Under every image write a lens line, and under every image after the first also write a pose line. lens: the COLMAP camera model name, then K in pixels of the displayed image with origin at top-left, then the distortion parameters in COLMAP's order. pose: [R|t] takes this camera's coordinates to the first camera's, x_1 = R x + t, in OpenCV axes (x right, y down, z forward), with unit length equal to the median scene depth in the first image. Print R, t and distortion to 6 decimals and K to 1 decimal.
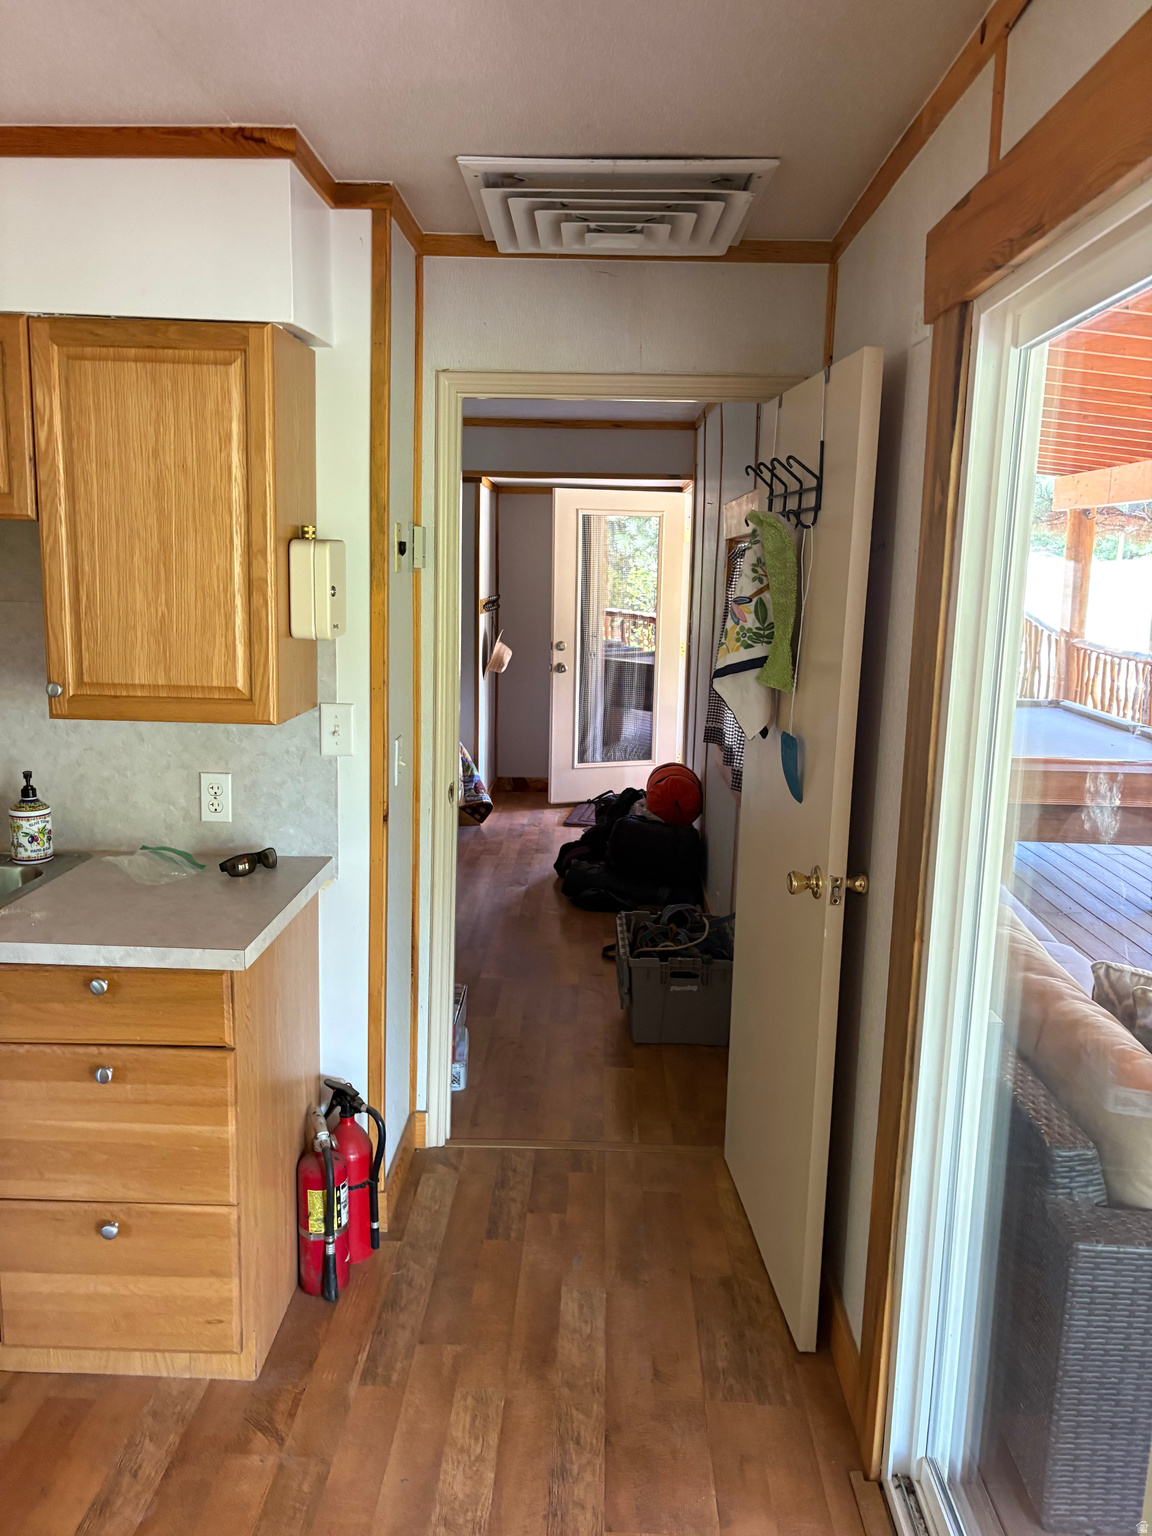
lens RADIAL K [[1151.1, 0, 573.9], [0, 1151.1, 754.5], [0, 0, 1]] dist [0.045377, -0.049154]
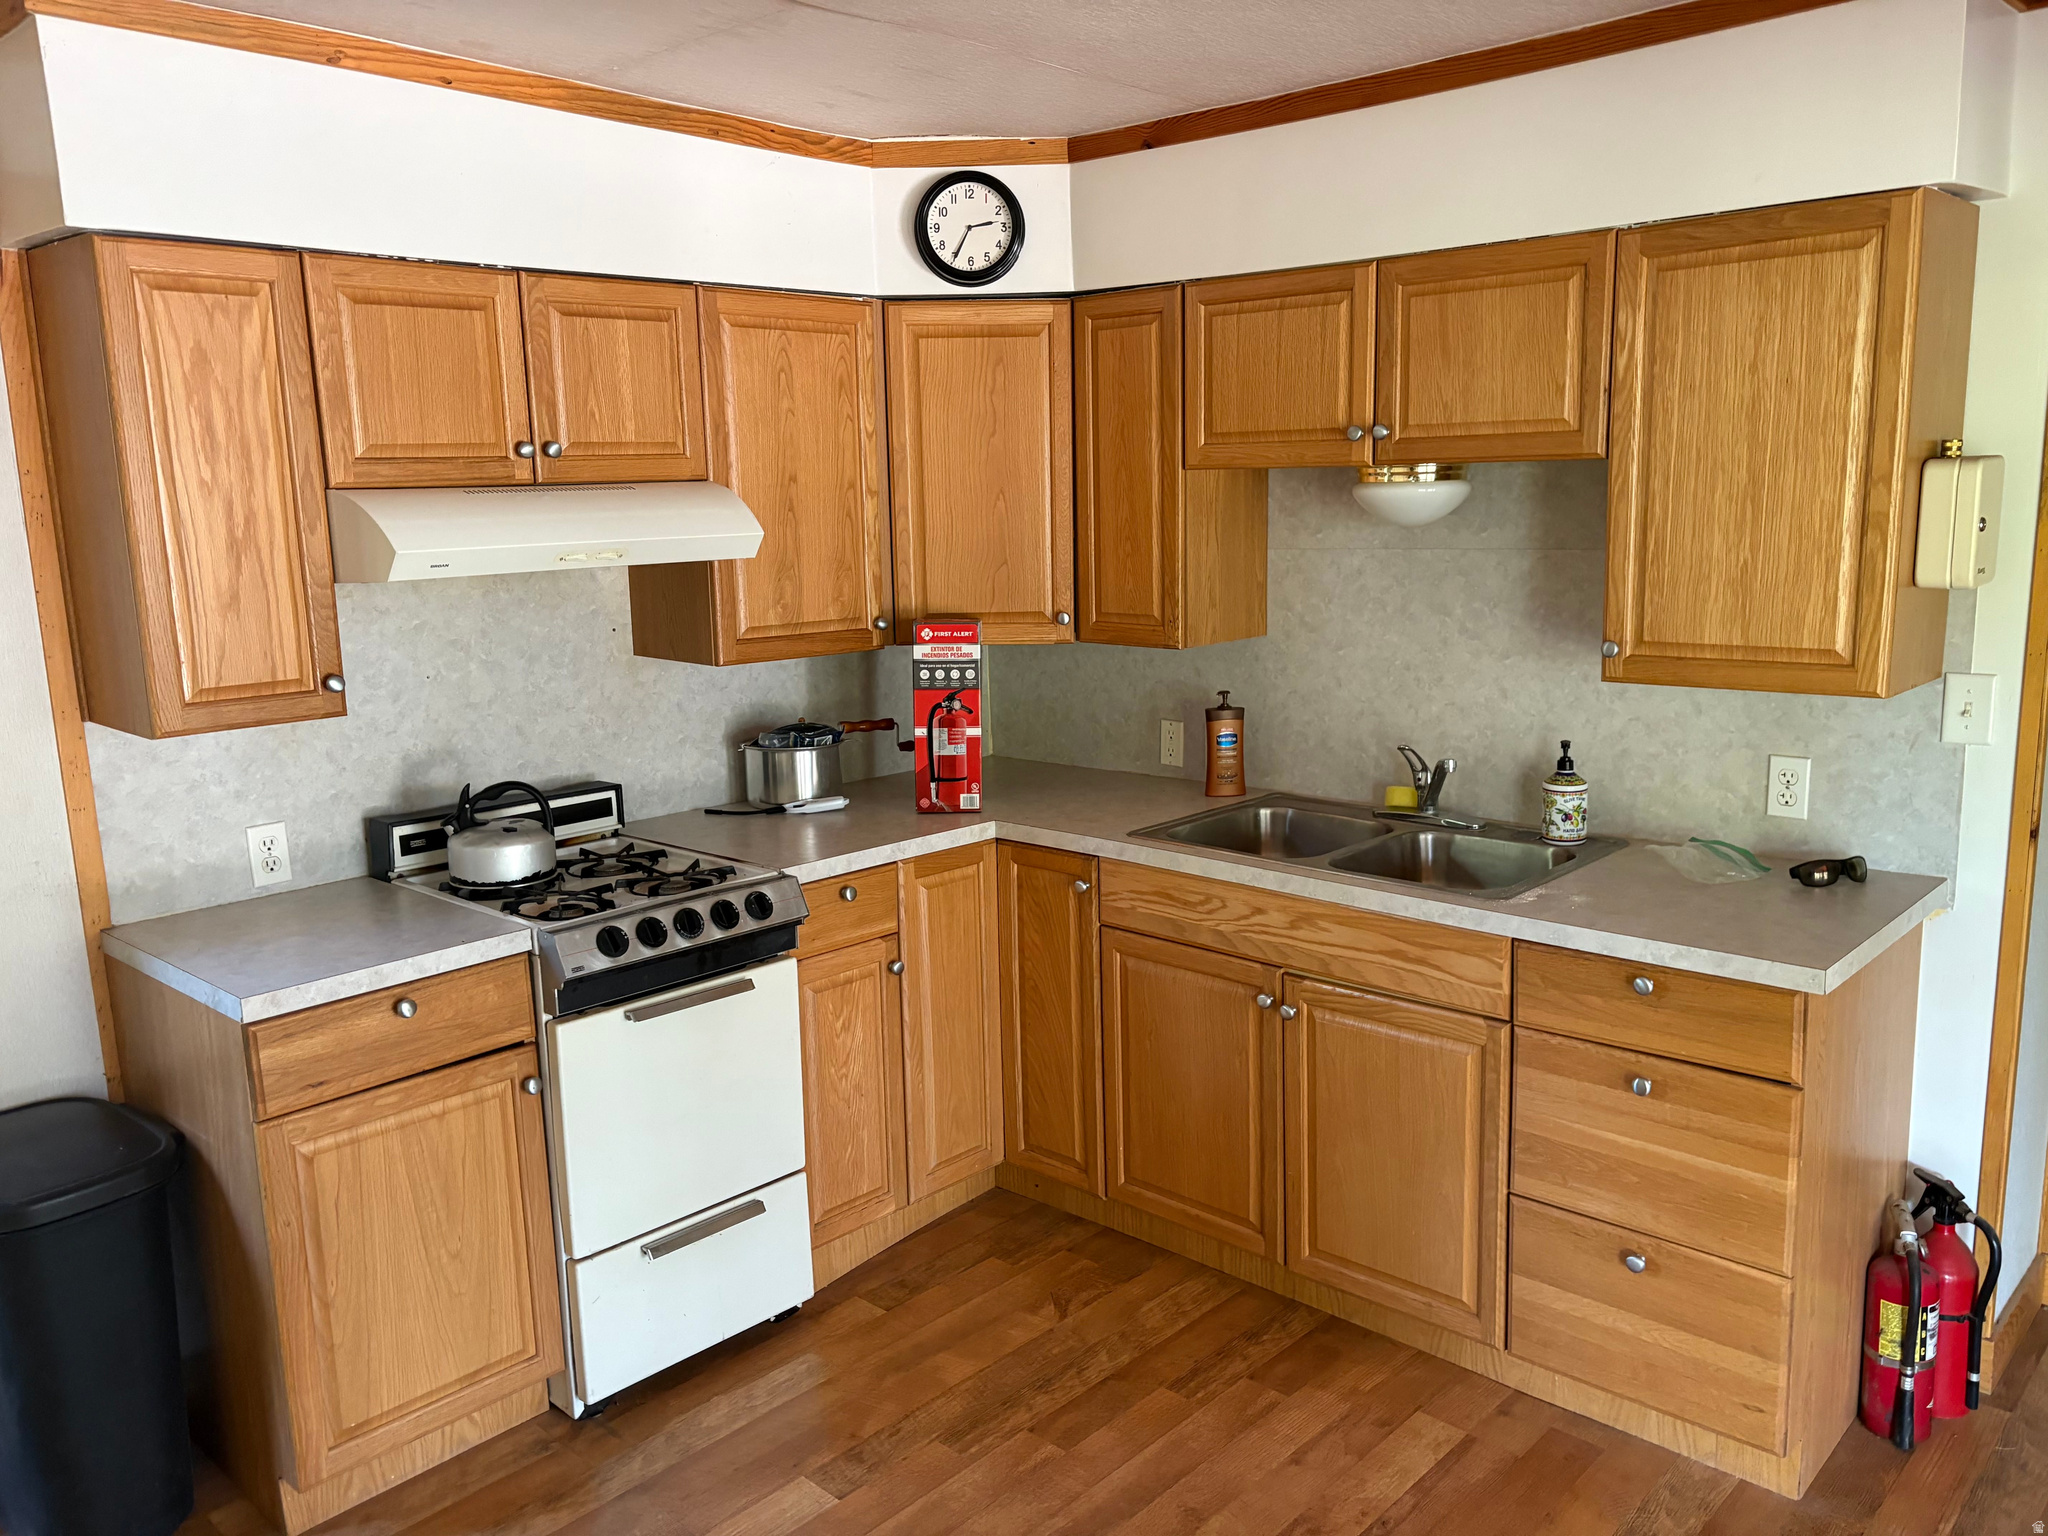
lens RADIAL K [[1534.8, 0, 1046.2], [0, 1534.8, 768.5], [0, 0, 1]] dist [0.045377, -0.049154]
pose [[0.748209, 0.069572, -0.659805, 0.013999], [-0.056911, 0.997551, 0.040650, 0.011632], [0.661018, 0.007135, 0.750336, -0.169468]]
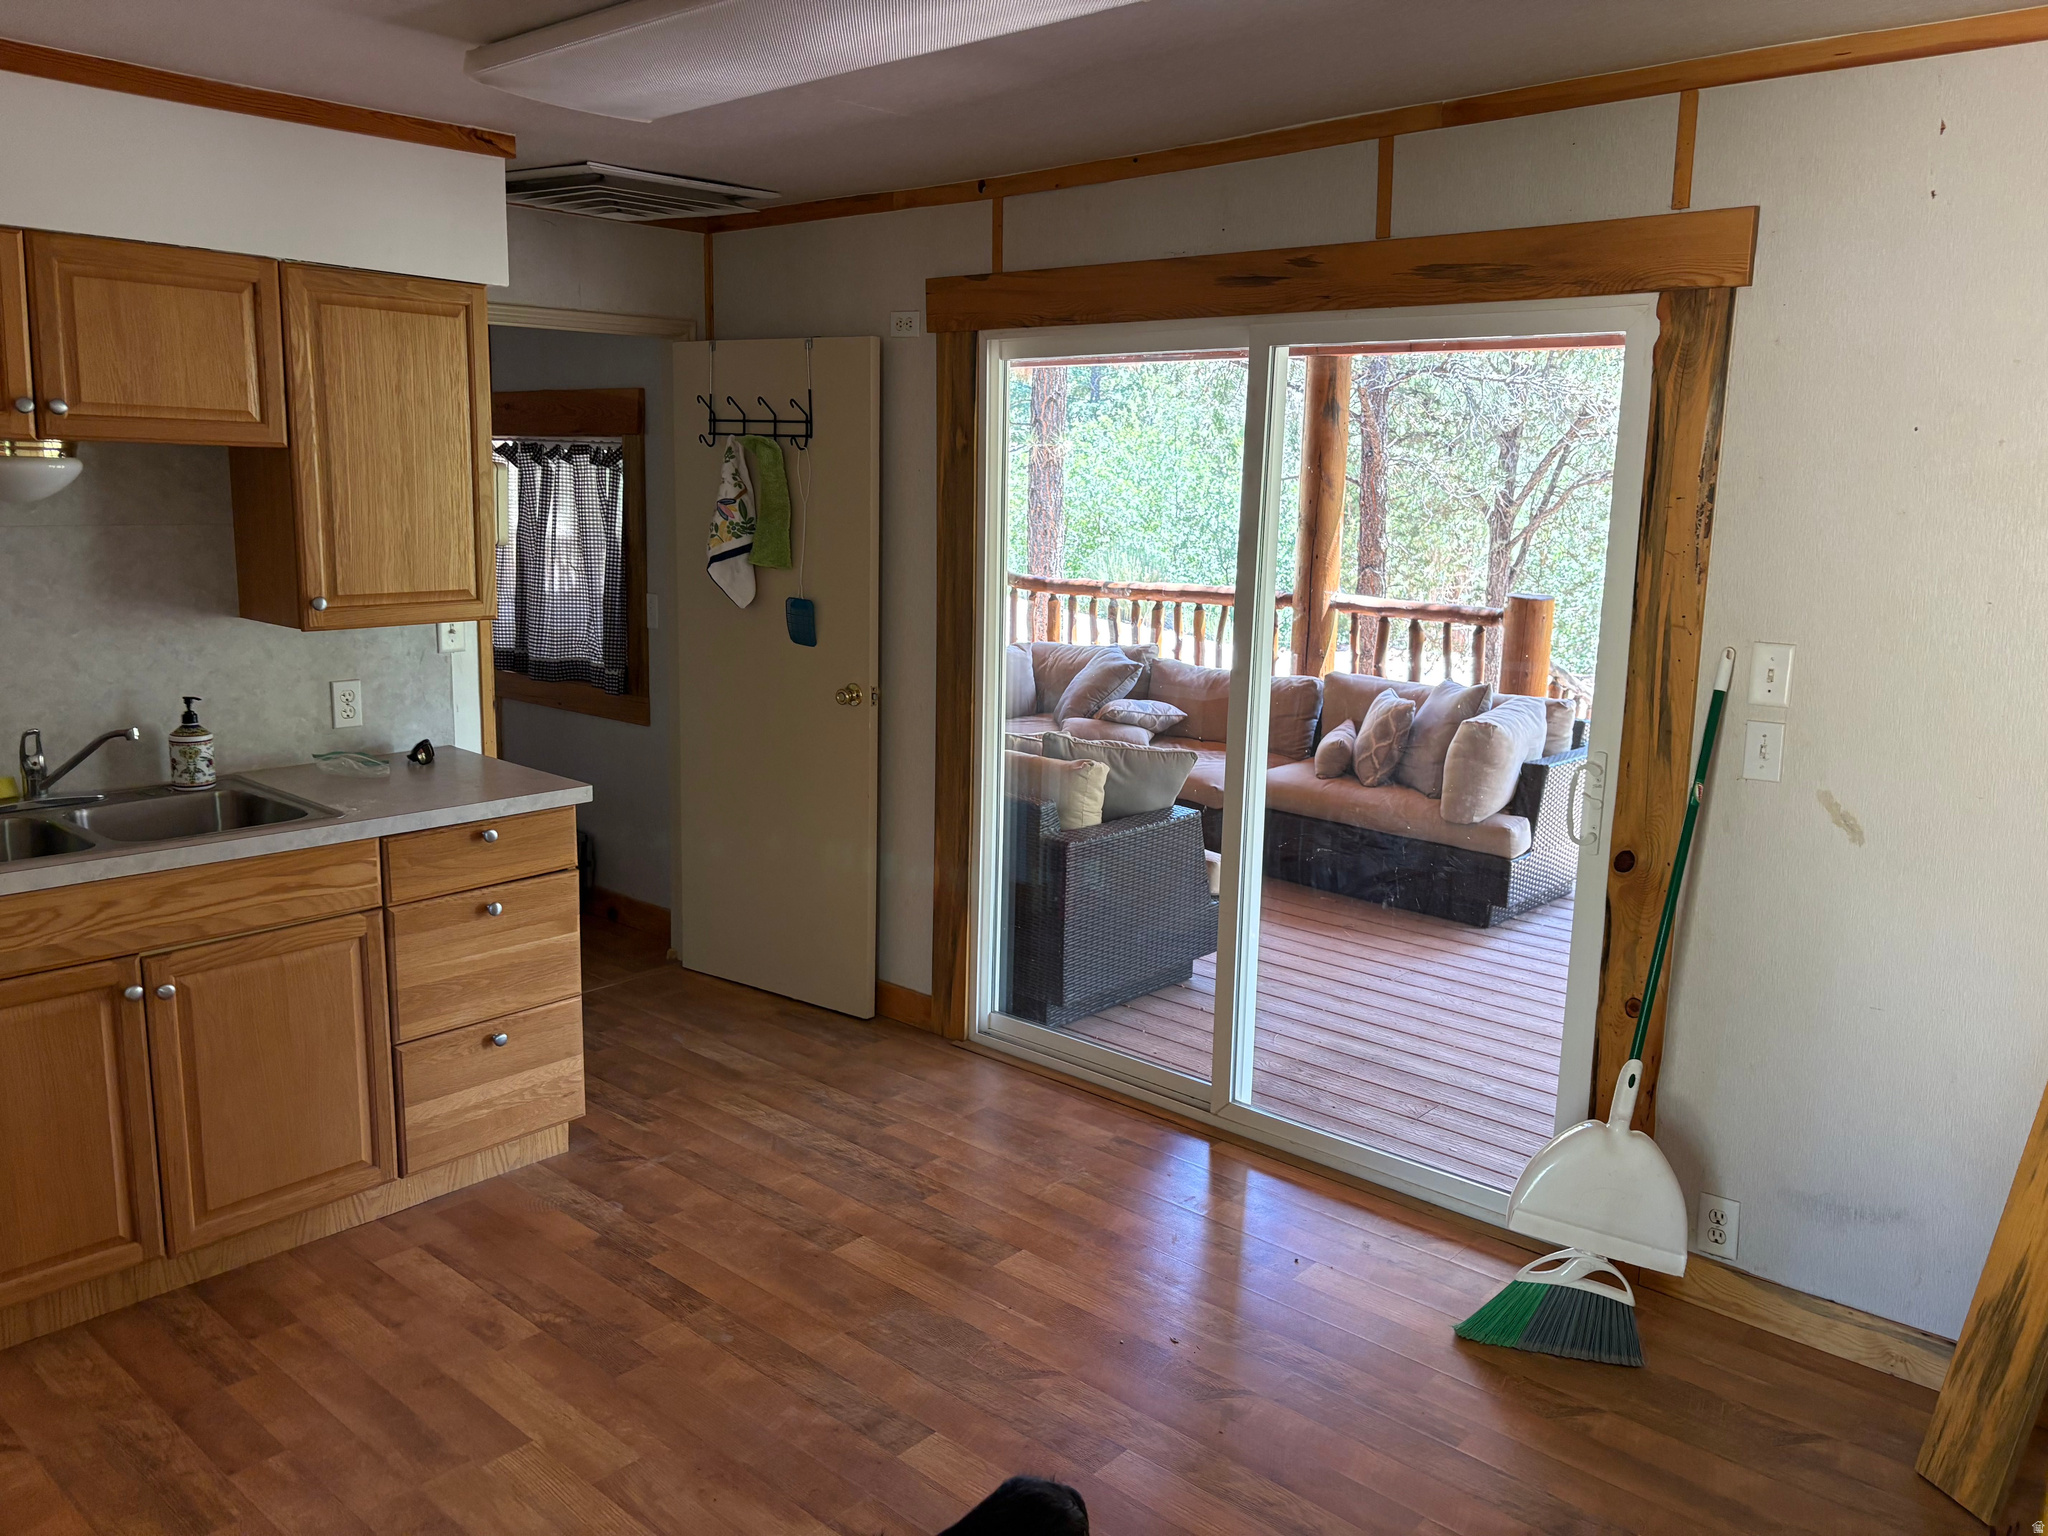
lens RADIAL K [[1534.8, 0, 1029.1], [0, 1534.8, 737.9], [0, 0, 1]] dist [0.045377, -0.049154]
pose [[0.647500, -0.144769, 0.748188, -1.121521], [0.117714, 0.989007, 0.089493, 0.017432], [-0.752919, 0.030126, 0.657424, -0.454230]]
